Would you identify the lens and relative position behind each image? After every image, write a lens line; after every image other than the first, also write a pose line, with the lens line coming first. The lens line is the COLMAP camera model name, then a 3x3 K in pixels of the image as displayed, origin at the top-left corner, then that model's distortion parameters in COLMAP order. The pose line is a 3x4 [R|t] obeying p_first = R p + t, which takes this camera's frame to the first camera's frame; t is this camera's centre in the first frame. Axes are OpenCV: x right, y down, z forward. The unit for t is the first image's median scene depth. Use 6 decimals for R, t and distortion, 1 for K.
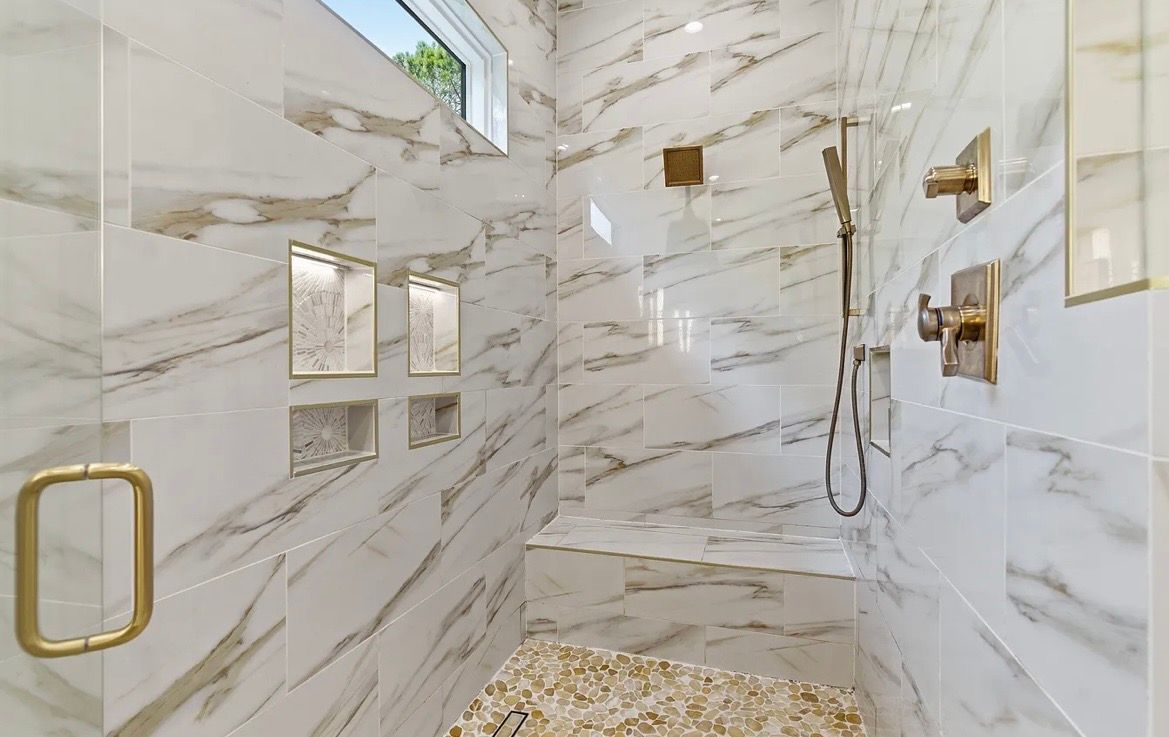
lens RADIAL K [[568.2, 0, 584.2], [0, 568.2, 369.9], [0, 0, 1]] dist [0.001195, -0.000015]
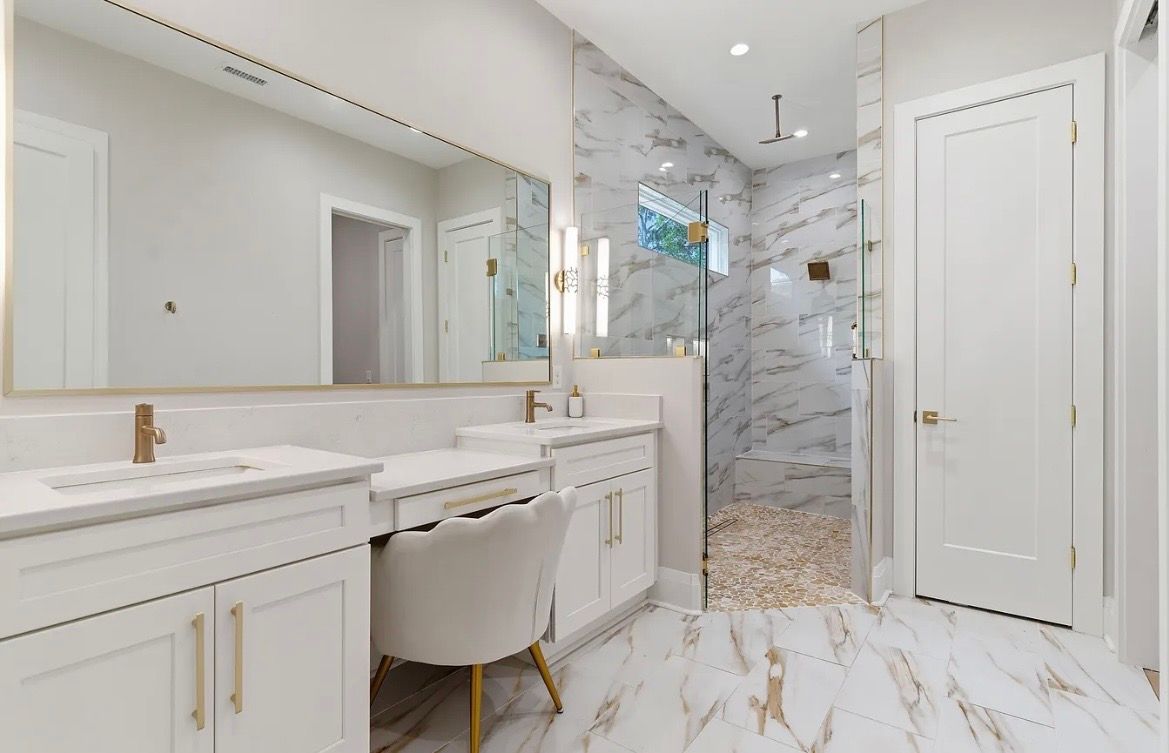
lens RADIAL K [[552.0, 0, 580.0], [0, 552.0, 374.7], [0, 0, 1]] dist [0.005254, 0.000058]
pose [[0.940533, 0.003434, -0.339685, 0.045053], [-0.002125, 0.999989, 0.004225, -0.004465], [0.339696, -0.003251, 0.940530, -1.031185]]
